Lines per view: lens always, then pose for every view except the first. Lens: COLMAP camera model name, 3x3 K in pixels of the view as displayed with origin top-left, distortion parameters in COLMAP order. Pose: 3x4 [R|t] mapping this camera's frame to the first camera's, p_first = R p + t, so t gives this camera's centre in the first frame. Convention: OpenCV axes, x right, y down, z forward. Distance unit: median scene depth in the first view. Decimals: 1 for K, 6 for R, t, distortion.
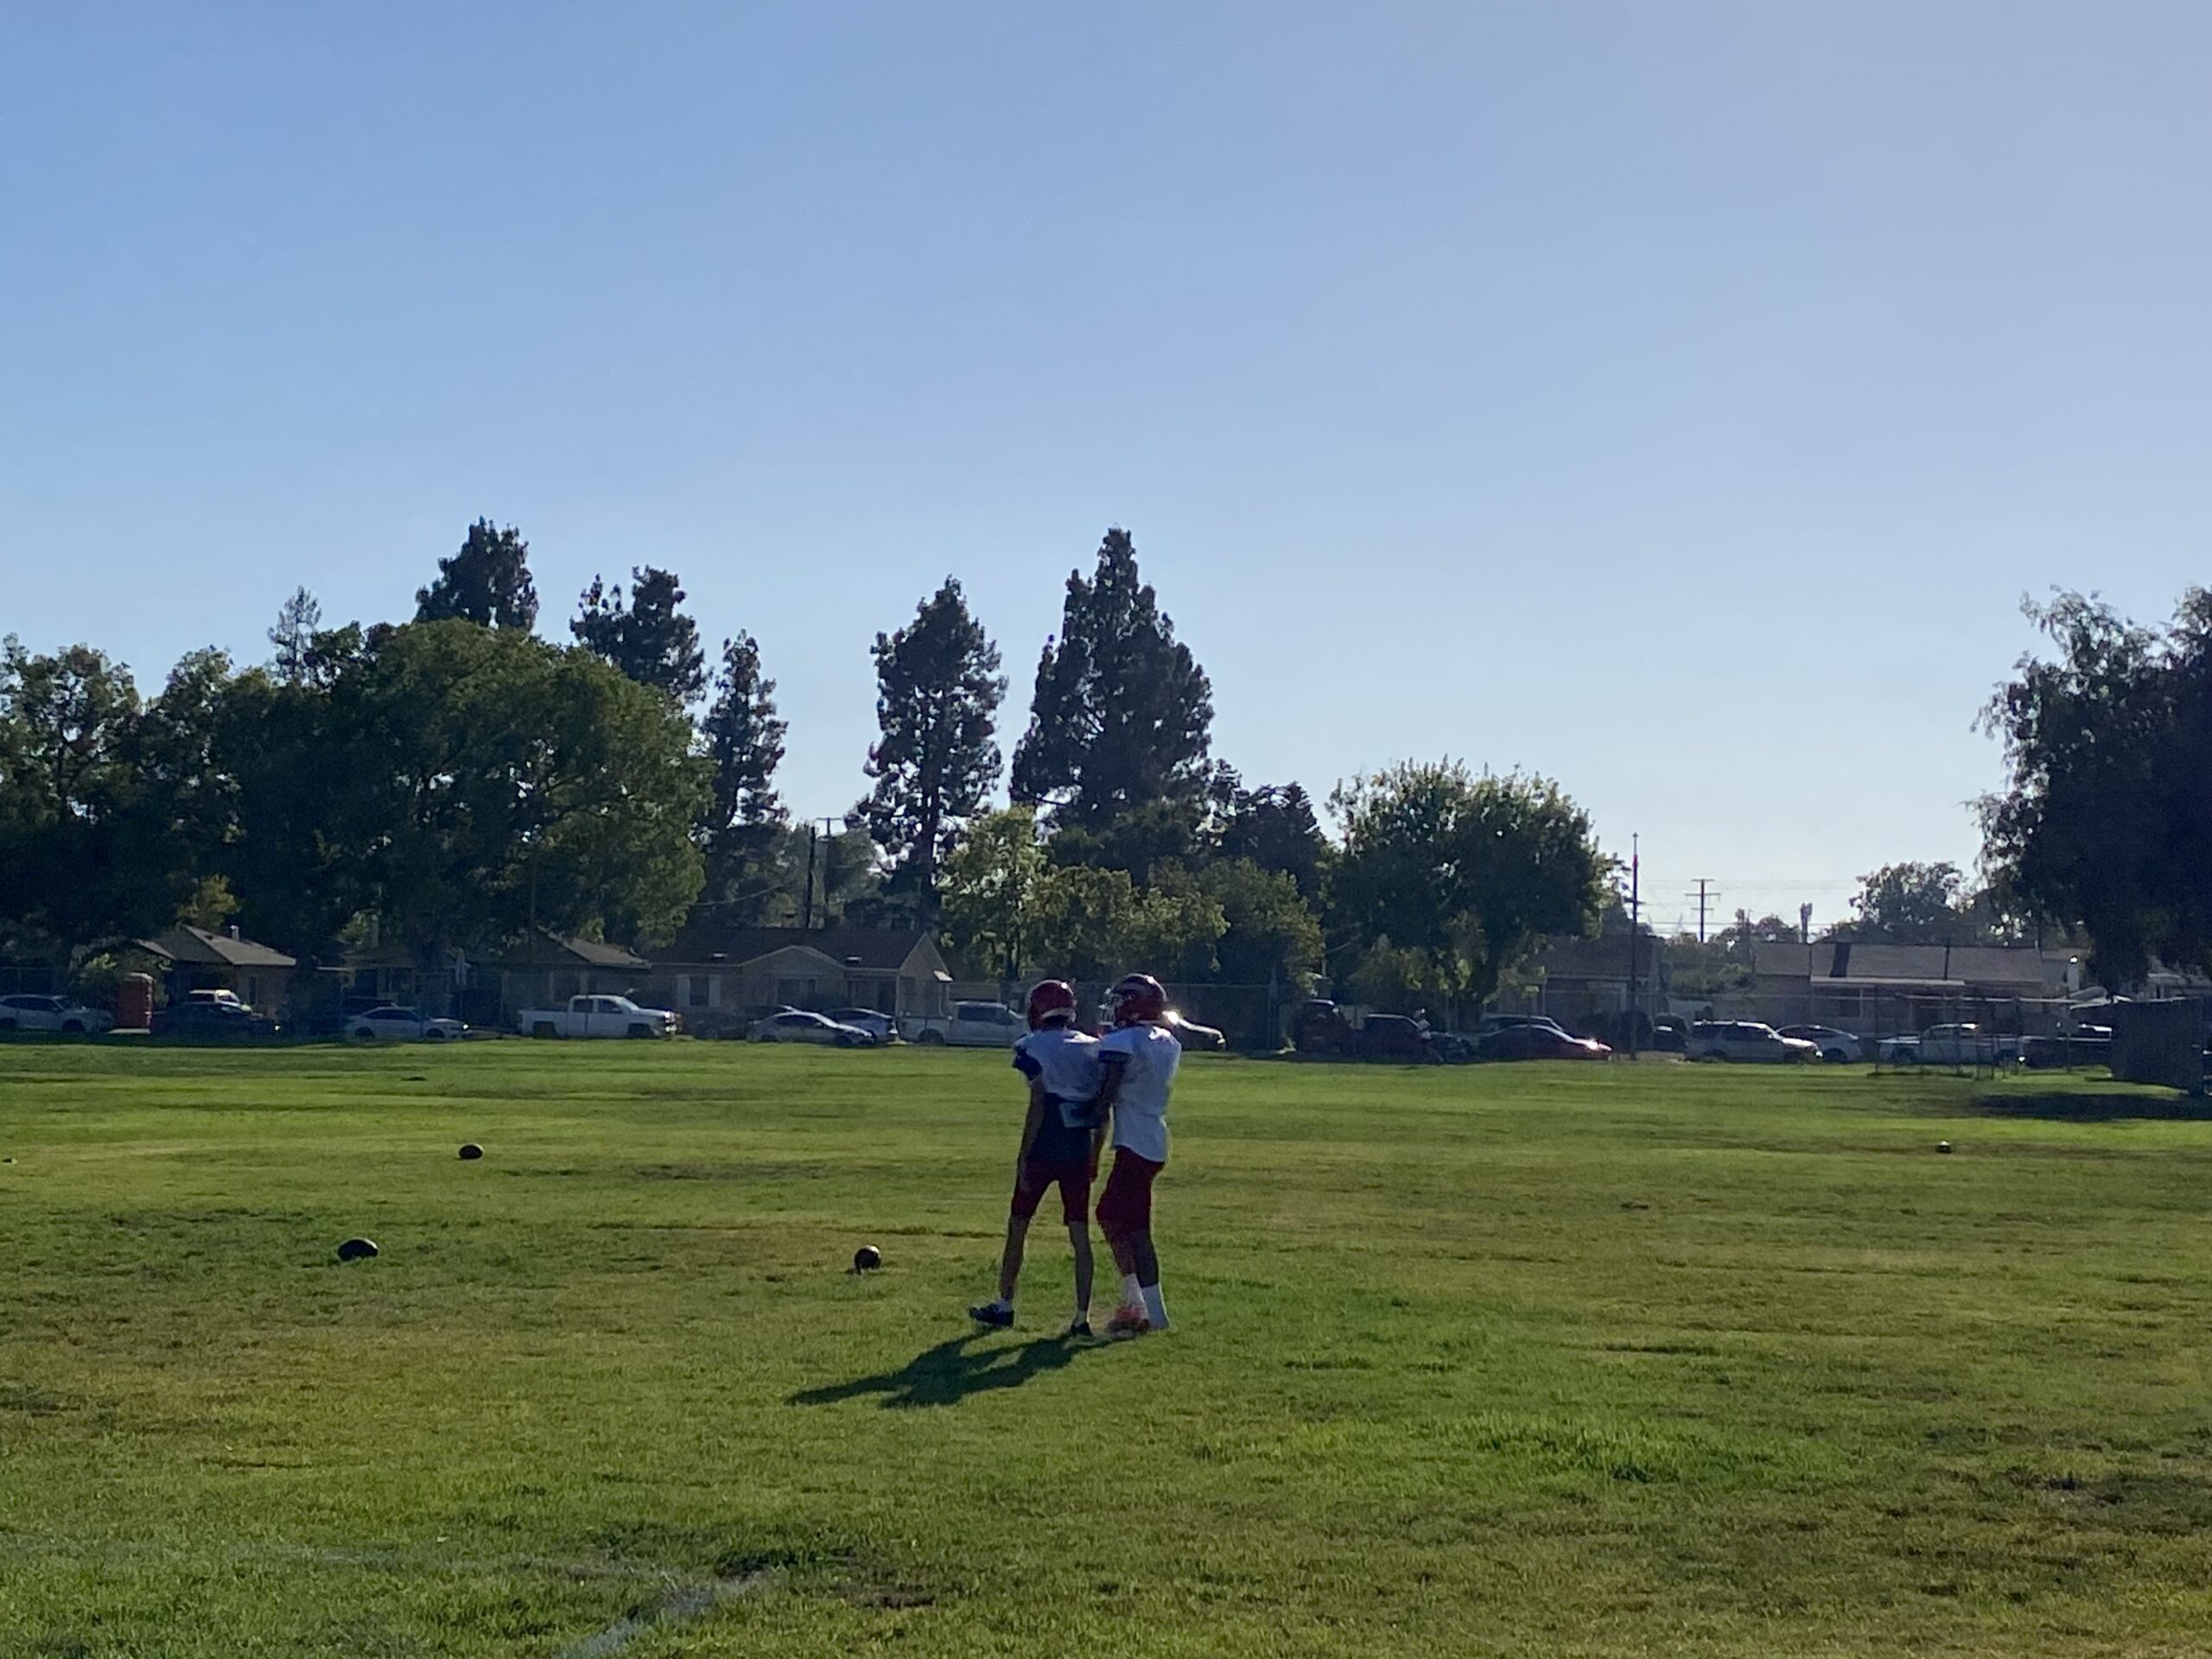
lens RADIAL K [[3797.8, 0, 1109.1], [0, 3797.8, 845.7], [0, 0, 1]] dist [0.310395, 0.000000]
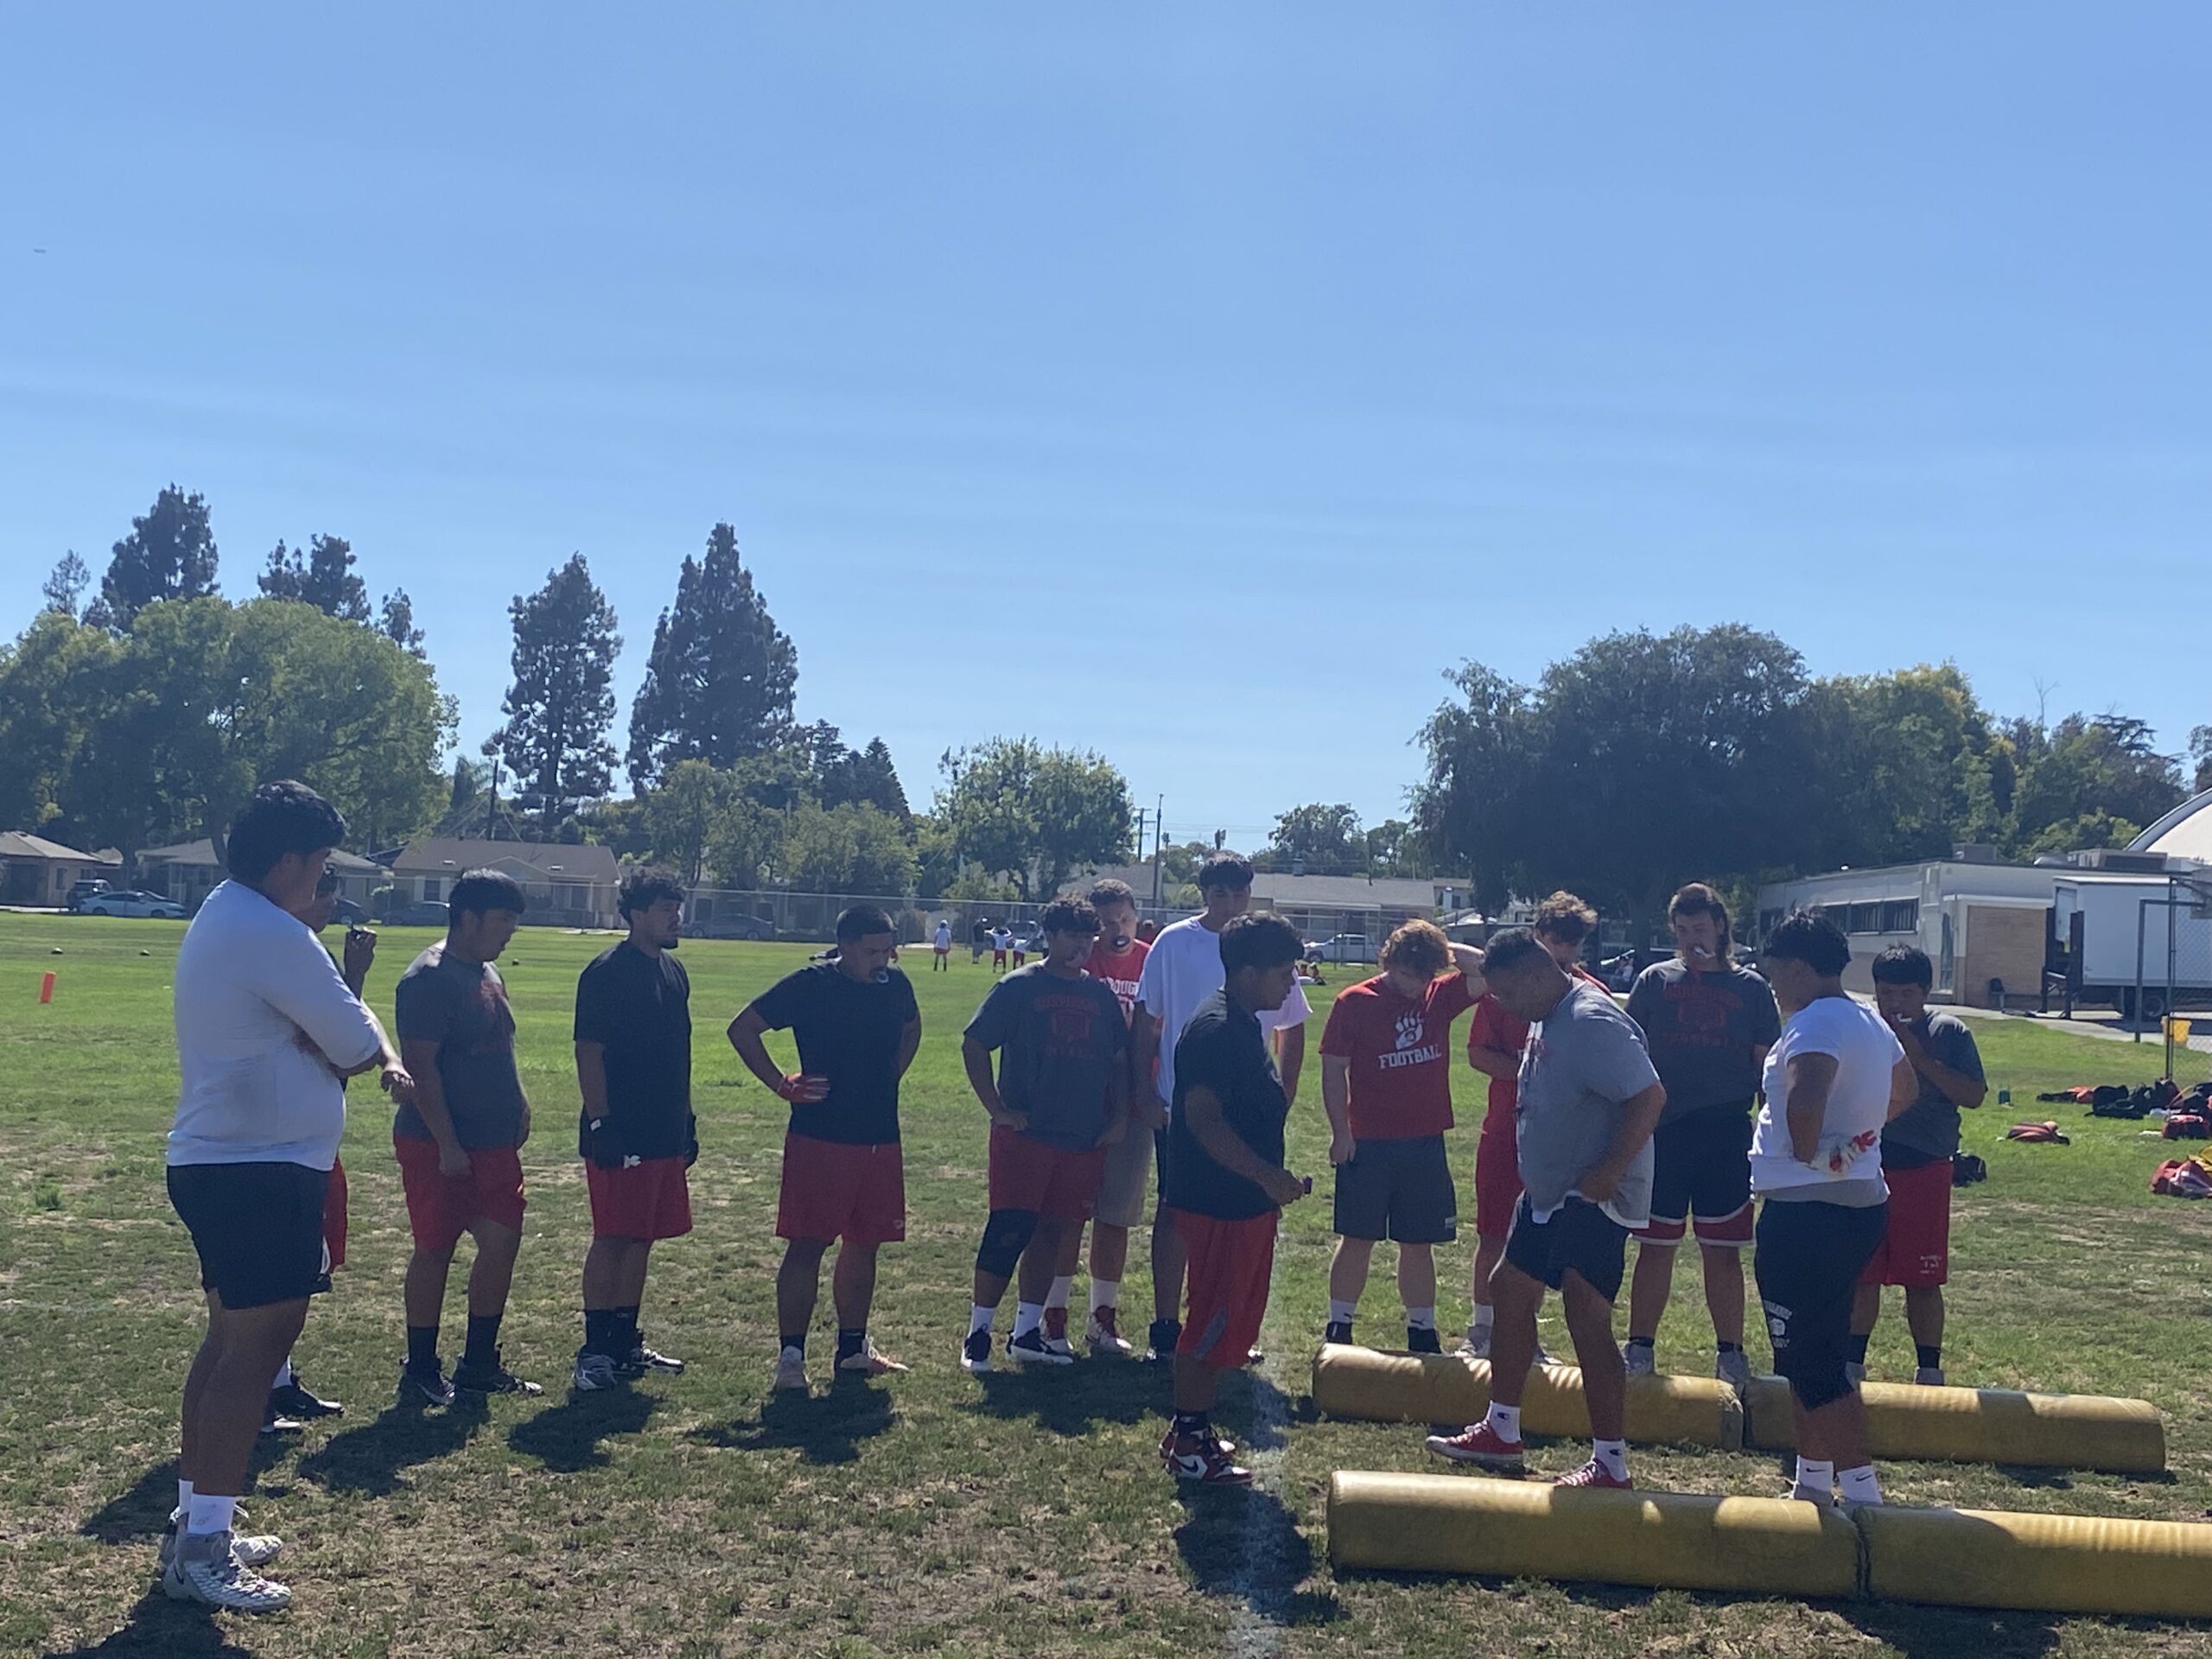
lens RADIAL K [[3453.4, 0, 1105.3], [0, 3453.4, 821.0], [0, 0, 1]] dist [0.154505, 0.000000]
pose [[0.988193, 0.030228, 0.150204, -0.039083], [-0.032741, 0.999362, 0.014283, -0.005972], [-0.149676, -0.019032, 0.988552, -0.131473]]
